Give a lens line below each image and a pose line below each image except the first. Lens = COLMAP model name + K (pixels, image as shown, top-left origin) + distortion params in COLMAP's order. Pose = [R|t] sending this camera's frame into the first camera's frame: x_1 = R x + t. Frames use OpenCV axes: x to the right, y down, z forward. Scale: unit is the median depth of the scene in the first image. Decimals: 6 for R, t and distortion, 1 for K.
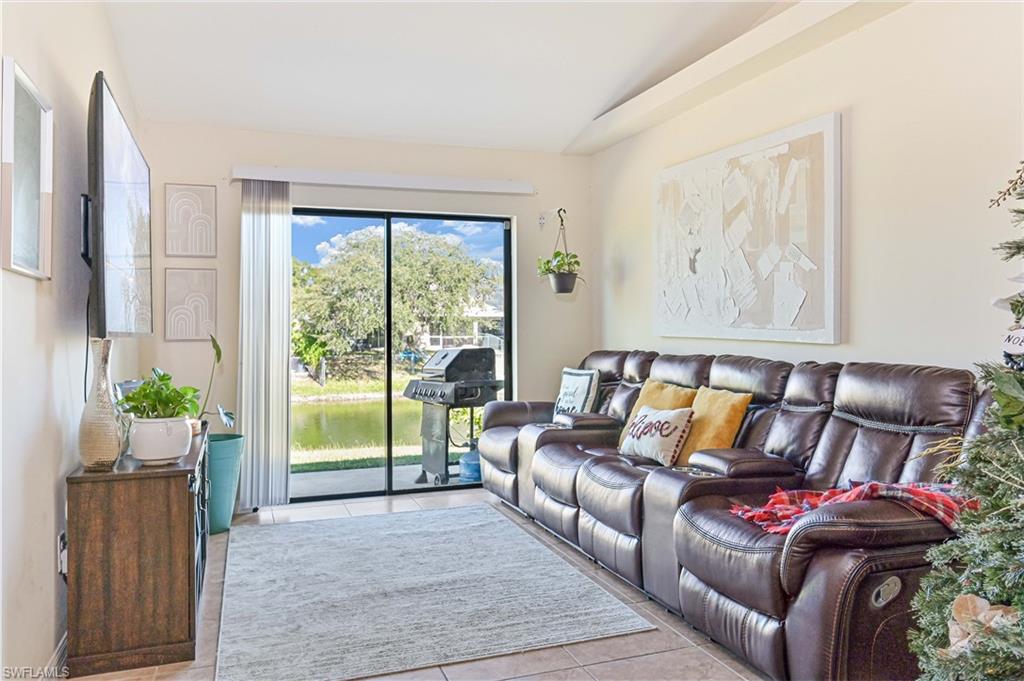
lens RADIAL K [[751.2, 0, 508.6], [0, 751.2, 318.9], [0, 0, 1]] dist [-0.001492, -0.000189]
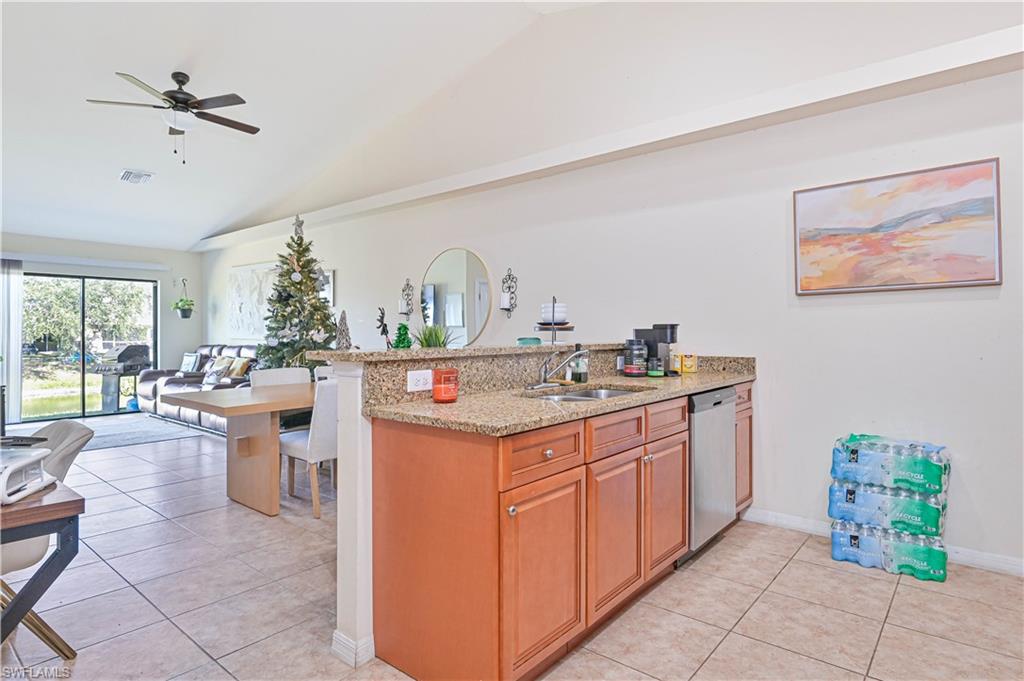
lens RADIAL K [[571.4, 0, 514.7], [0, 571.4, 333.0], [0, 0, 1]] dist [0.000741, -0.000603]
pose [[0.866780, 0.006853, 0.498644, 0.086944], [-0.010757, 0.999930, 0.004957, -0.012034], [-0.498575, -0.009660, 0.866793, -1.013489]]
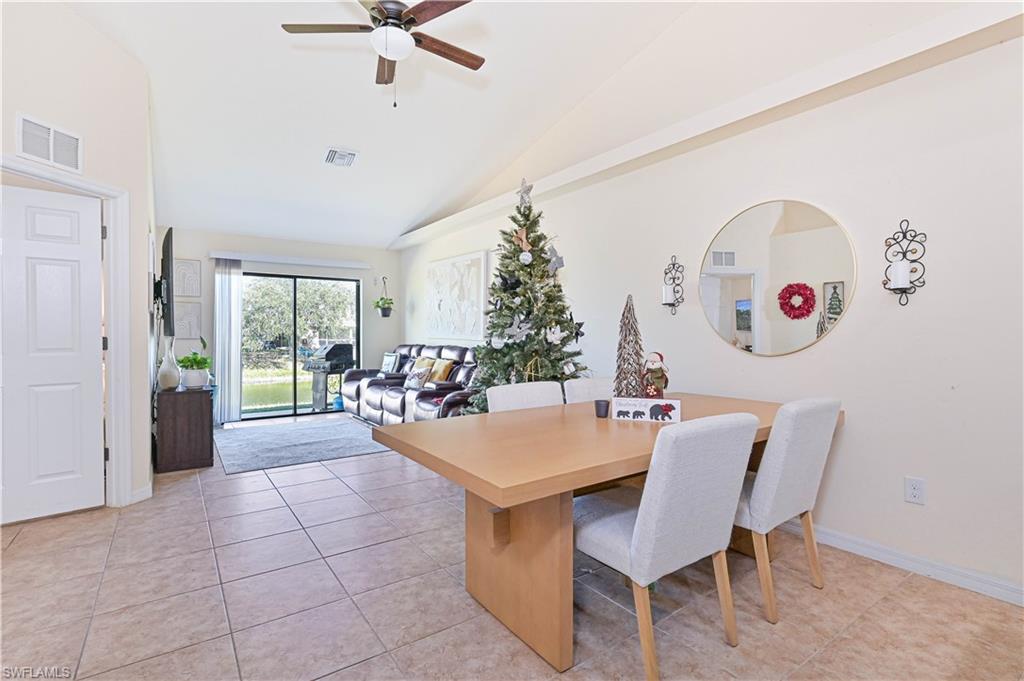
lens RADIAL K [[491.4, 0, 511.6], [0, 491.4, 334.9], [0, 0, 1]] dist [-0.001423, -0.000795]
pose [[0.964109, 0.006176, 0.265437, 0.057441], [-0.009515, 0.999891, 0.011294, -0.004073], [-0.265338, -0.013415, 0.964062, -0.478683]]
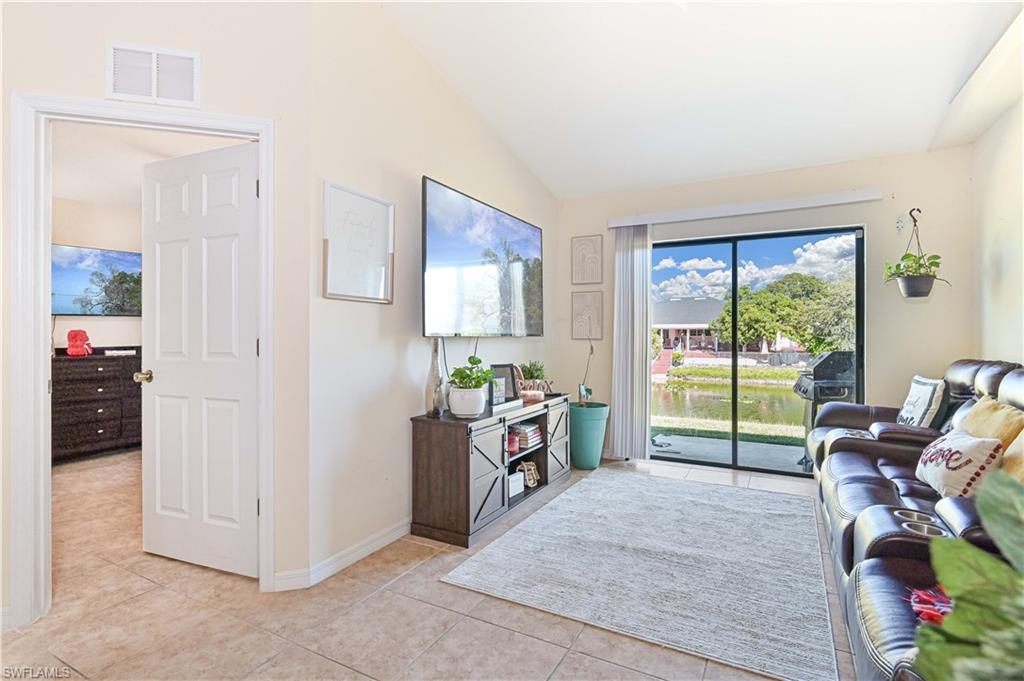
lens RADIAL K [[491.4, 0, 517.4], [0, 491.4, 332.7], [0, 0, 1]] dist [-0.001423, -0.000795]
pose [[0.670778, 0.009112, -0.741602, 0.226344], [0.002936, 0.999884, 0.014941, 0.000247], [0.741652, -0.012199, 0.670674, 0.239000]]
